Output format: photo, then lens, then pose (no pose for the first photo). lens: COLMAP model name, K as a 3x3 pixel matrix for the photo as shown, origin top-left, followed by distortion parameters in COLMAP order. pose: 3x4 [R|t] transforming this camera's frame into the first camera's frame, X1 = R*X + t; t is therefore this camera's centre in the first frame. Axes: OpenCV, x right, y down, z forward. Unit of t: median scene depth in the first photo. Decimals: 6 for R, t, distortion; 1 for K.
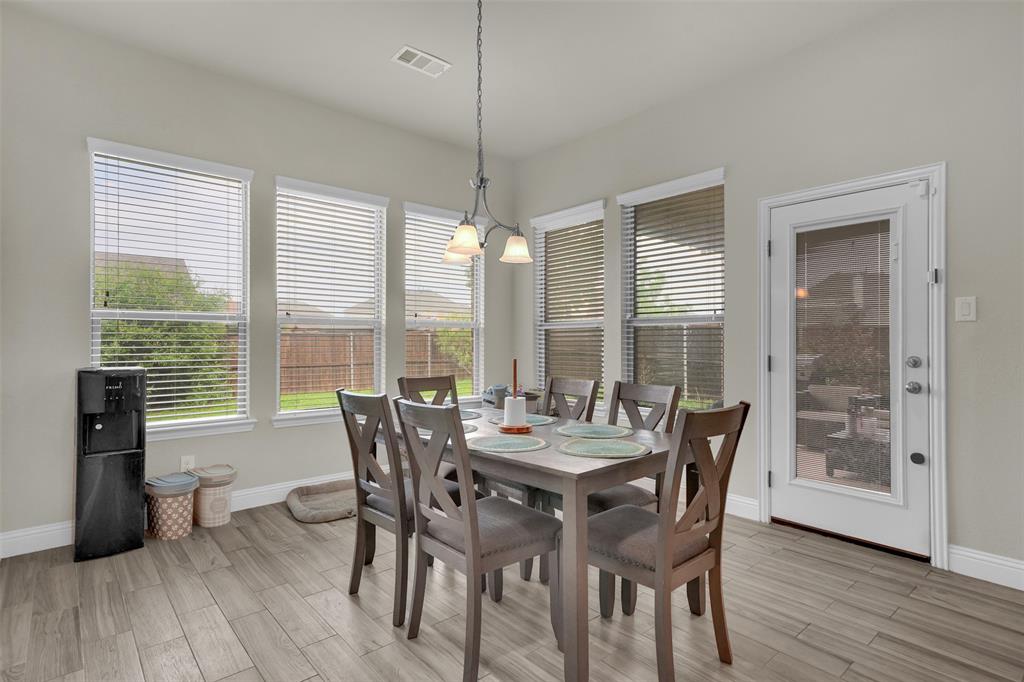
lens RADIAL K [[521.2, 0, 533.3], [0, 521.2, 333.8], [0, 0, 1]] dist [0.027281, -0.000114]
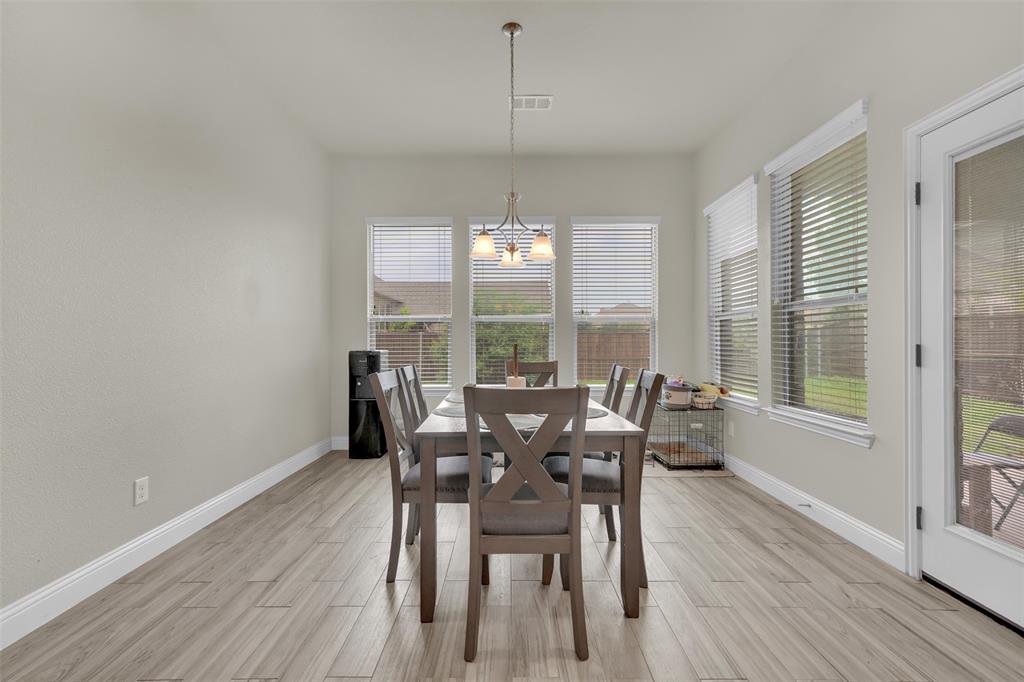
lens RADIAL K [[465.3, 0, 512.0], [0, 465.3, 341.0], [0, 0, 1]] dist [0.000738, 0.000136]
pose [[0.741473, -0.004615, -0.670967, 0.473383], [0.016064, 0.999812, 0.010876, 0.019989], [0.670791, -0.018843, 0.741407, 0.168419]]
